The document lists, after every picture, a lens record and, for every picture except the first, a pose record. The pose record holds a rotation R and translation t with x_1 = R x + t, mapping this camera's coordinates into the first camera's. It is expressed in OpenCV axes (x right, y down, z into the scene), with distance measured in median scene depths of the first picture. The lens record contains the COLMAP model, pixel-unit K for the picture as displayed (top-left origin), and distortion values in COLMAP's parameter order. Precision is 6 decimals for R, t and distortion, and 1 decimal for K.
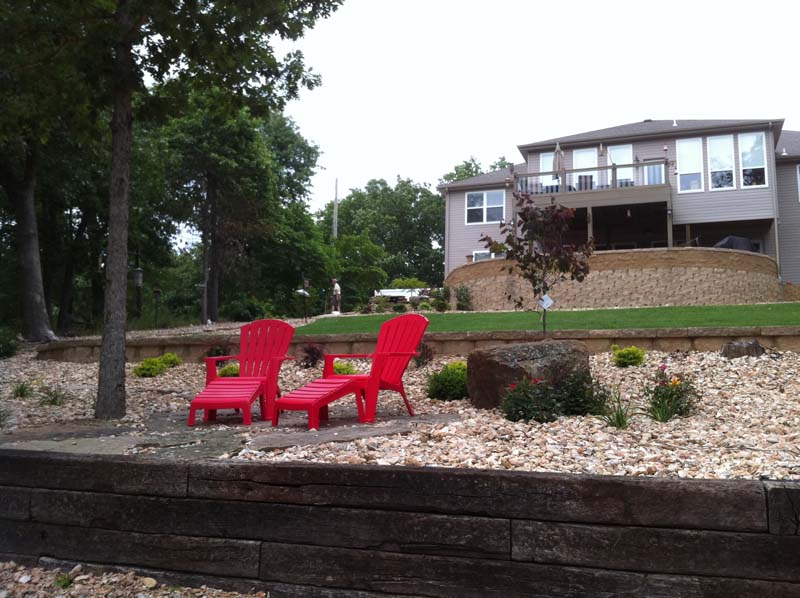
lens RADIAL K [[762.6, 0, 377.1], [0, 762.6, 301.1], [0, 0, 1]] dist [0.118131, -0.349997]
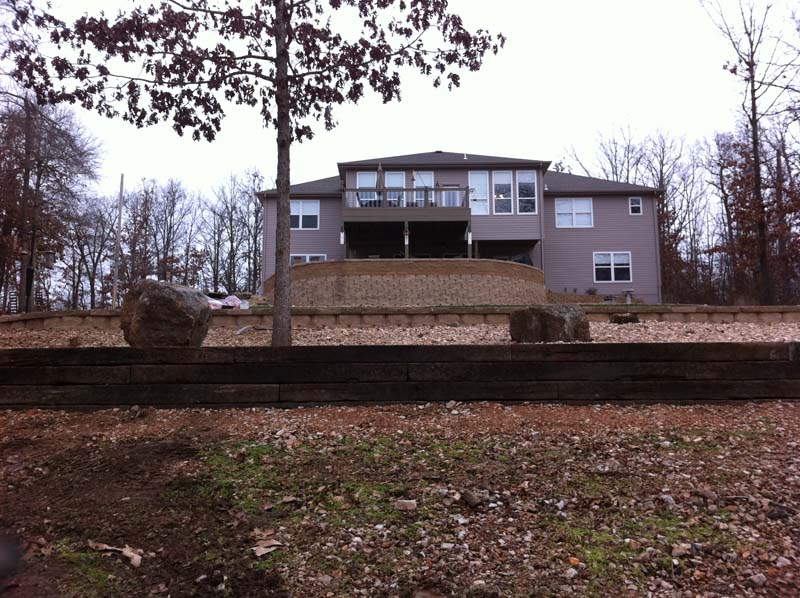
lens RADIAL K [[762.6, 0, 377.1], [0, 762.6, 301.1], [0, 0, 1]] dist [0.118131, -0.349997]
pose [[0.938511, 0.030477, 0.343903, -0.169373], [-0.026867, 0.999523, -0.015259, 0.020003], [-0.344204, 0.005081, 0.938881, -0.092360]]
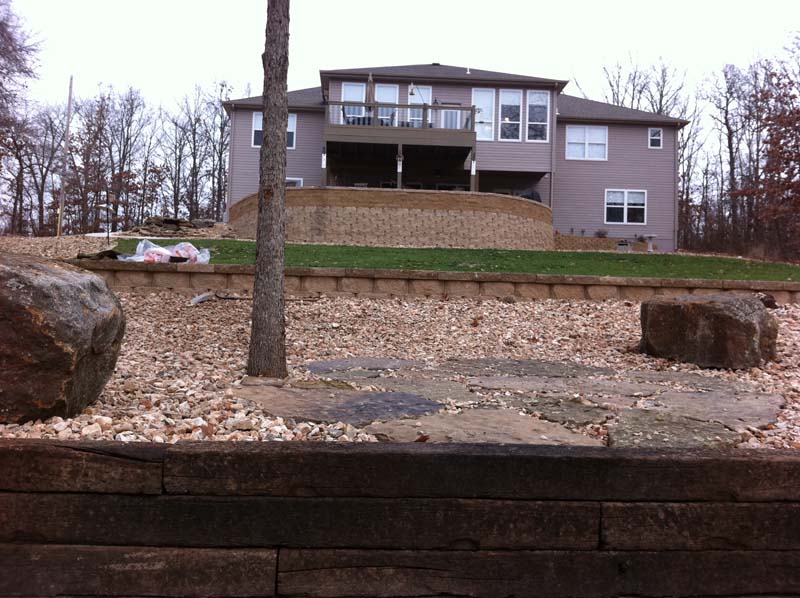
lens RADIAL K [[762.6, 0, 377.1], [0, 762.6, 301.1], [0, 0, 1]] dist [0.118131, -0.349997]
pose [[0.920398, 0.029521, 0.389866, -0.138752], [-0.066295, 0.994490, 0.081205, 0.002763], [-0.385320, -0.100587, 0.917284, 0.068788]]
